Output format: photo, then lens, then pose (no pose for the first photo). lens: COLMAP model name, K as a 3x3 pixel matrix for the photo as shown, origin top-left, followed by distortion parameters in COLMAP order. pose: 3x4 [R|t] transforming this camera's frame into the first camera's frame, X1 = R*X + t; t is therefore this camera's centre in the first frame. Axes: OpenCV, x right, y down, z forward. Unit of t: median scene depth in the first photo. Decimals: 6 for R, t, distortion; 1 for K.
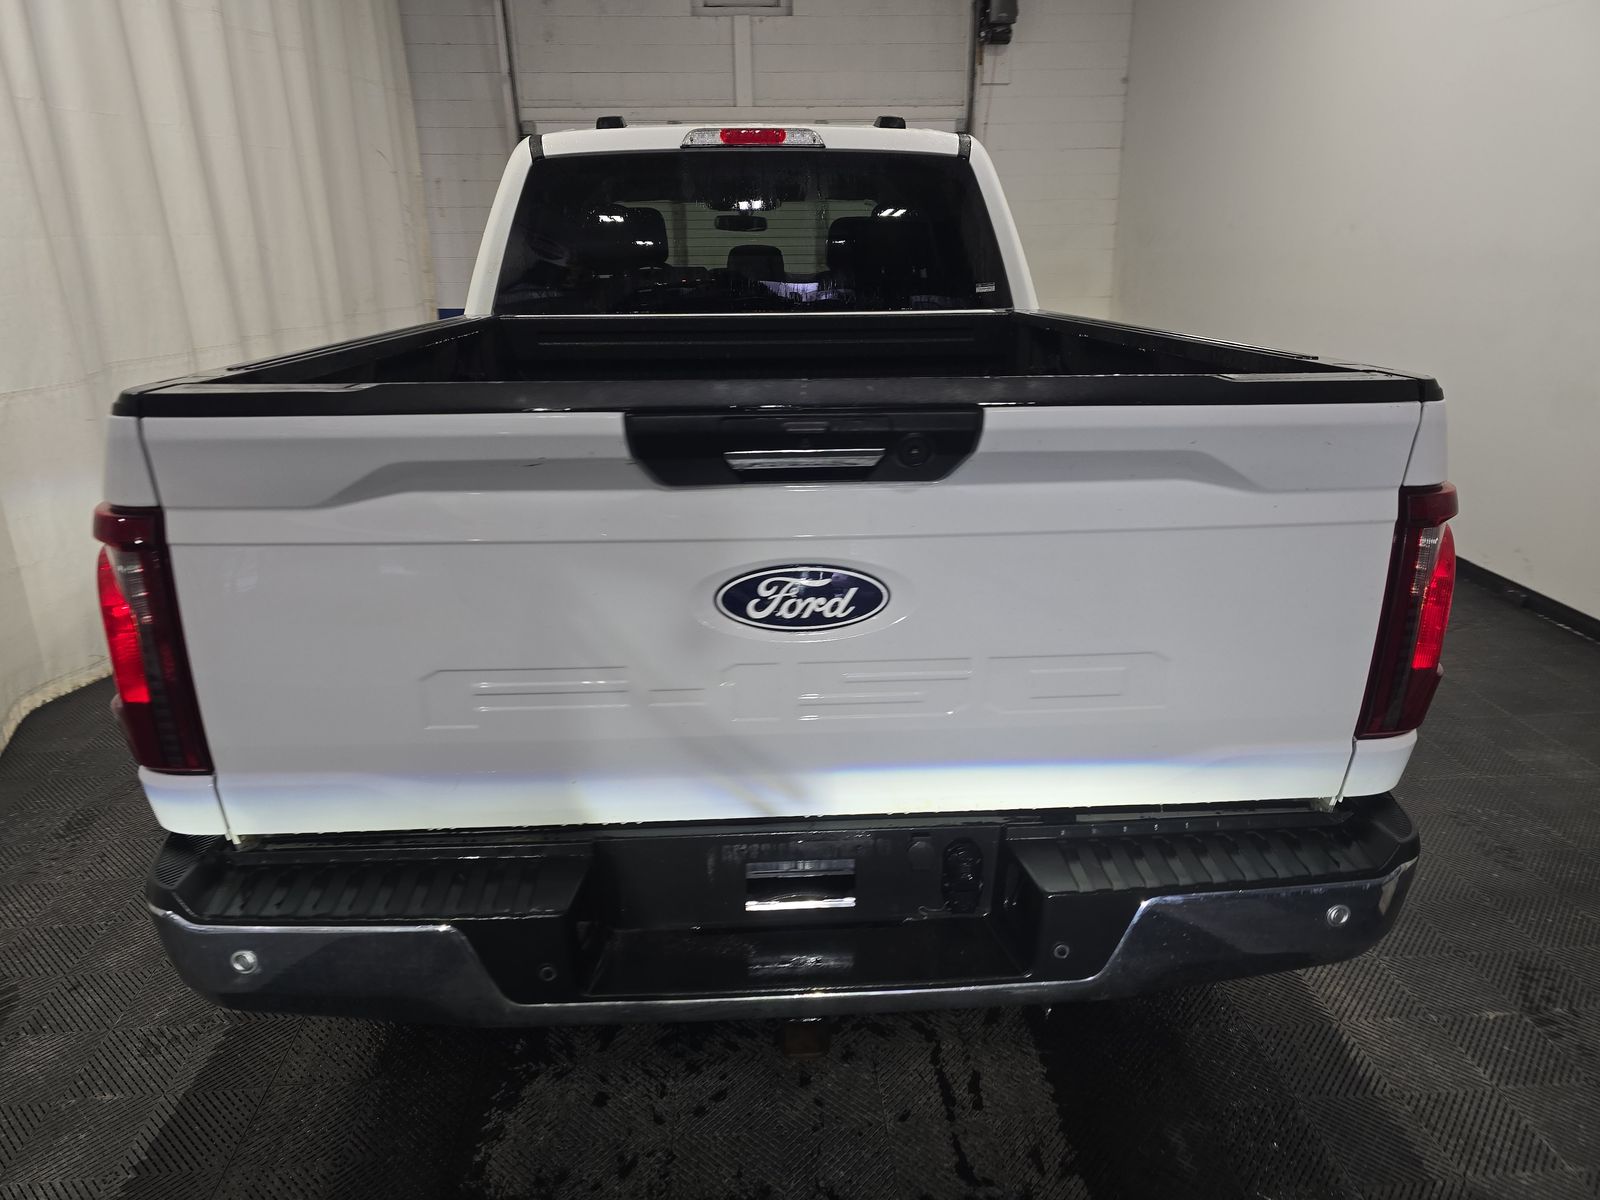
lens RADIAL K [[1057.3, 0, 806.8], [0, 1057.3, 606.3], [0, 0, 1]] dist [0.065721, -0.071565]
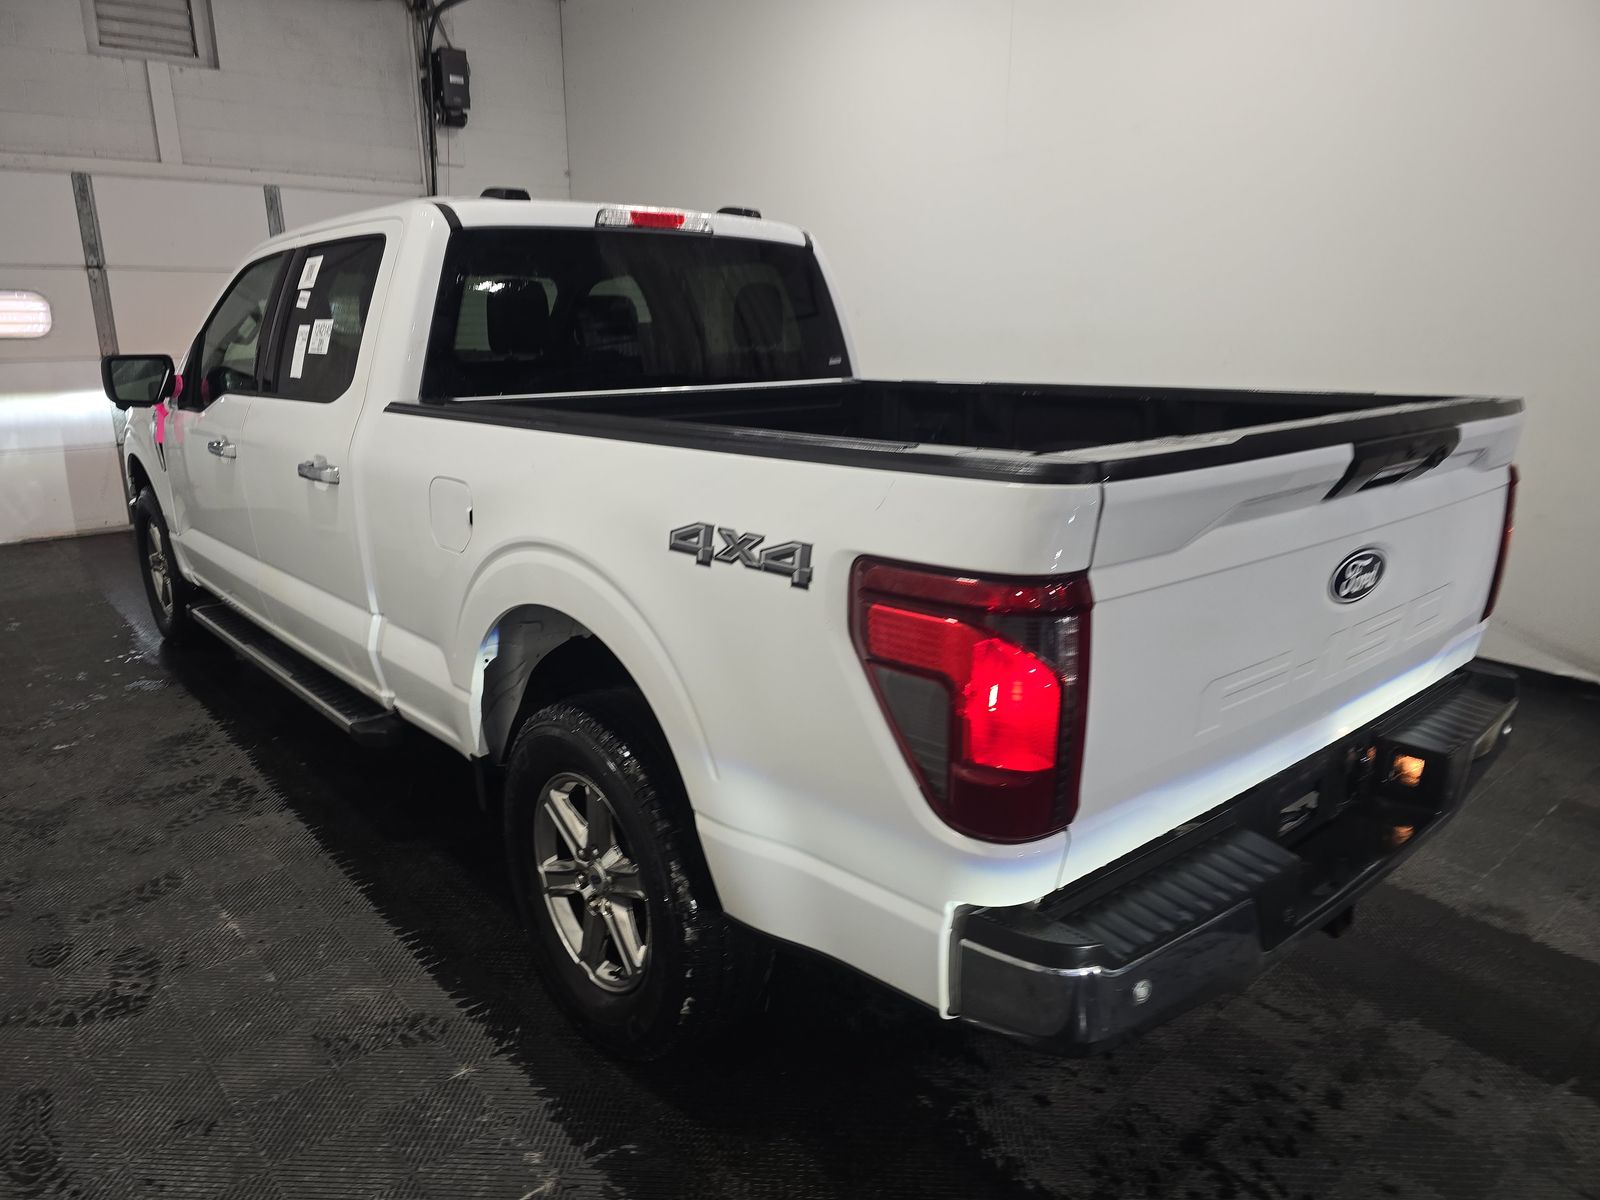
lens RADIAL K [[1057.3, 0, 806.8], [0, 1057.3, 606.3], [0, 0, 1]] dist [0.065721, -0.071565]
pose [[0.792254, -0.153451, 0.590581, -0.587225], [0.192560, 0.981279, -0.003351, -0.042830], [-0.579011, 0.116377, 0.806971, 0.131443]]
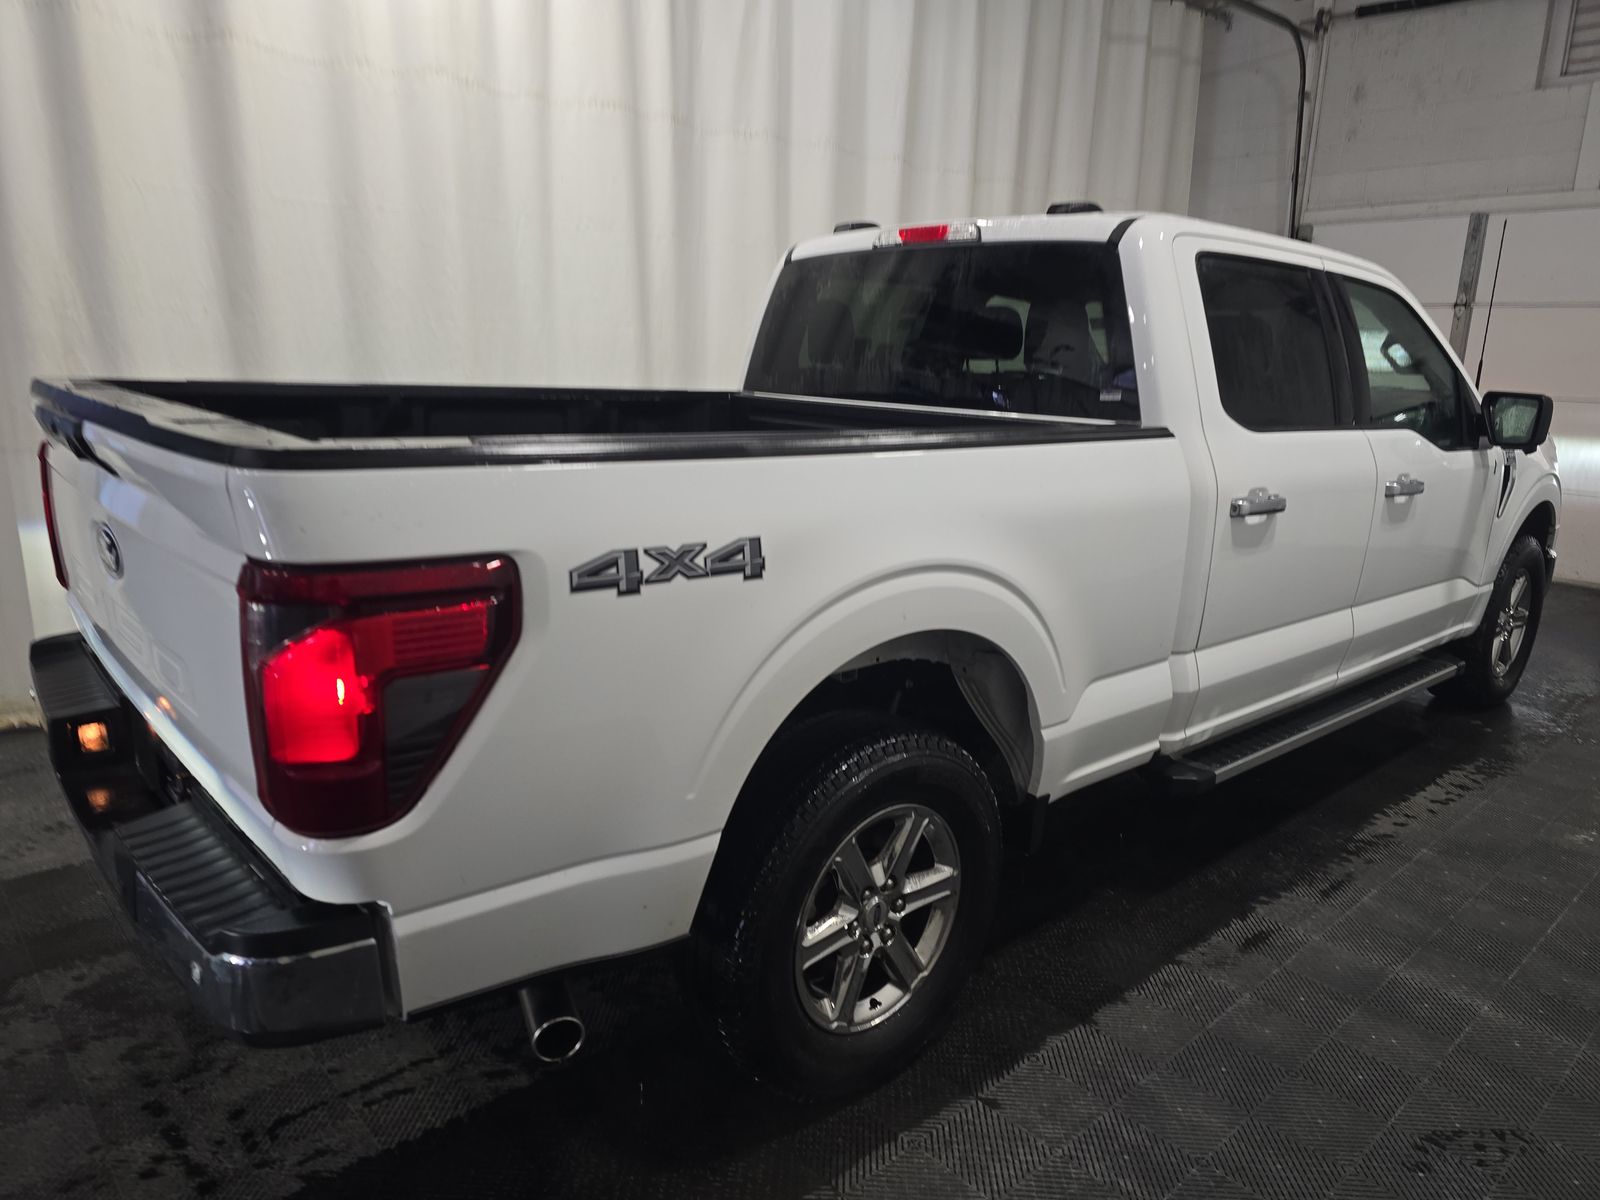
lens RADIAL K [[1071.7, 0, 802.3], [0, 1071.7, 607.2], [0, 0, 1]] dist [0.068789, -0.069175]
pose [[0.609223, 0.211712, -0.764215, 0.716719], [-0.285705, 0.957583, 0.037520, -0.108065], [0.739743, 0.195482, 0.643869, 0.326107]]
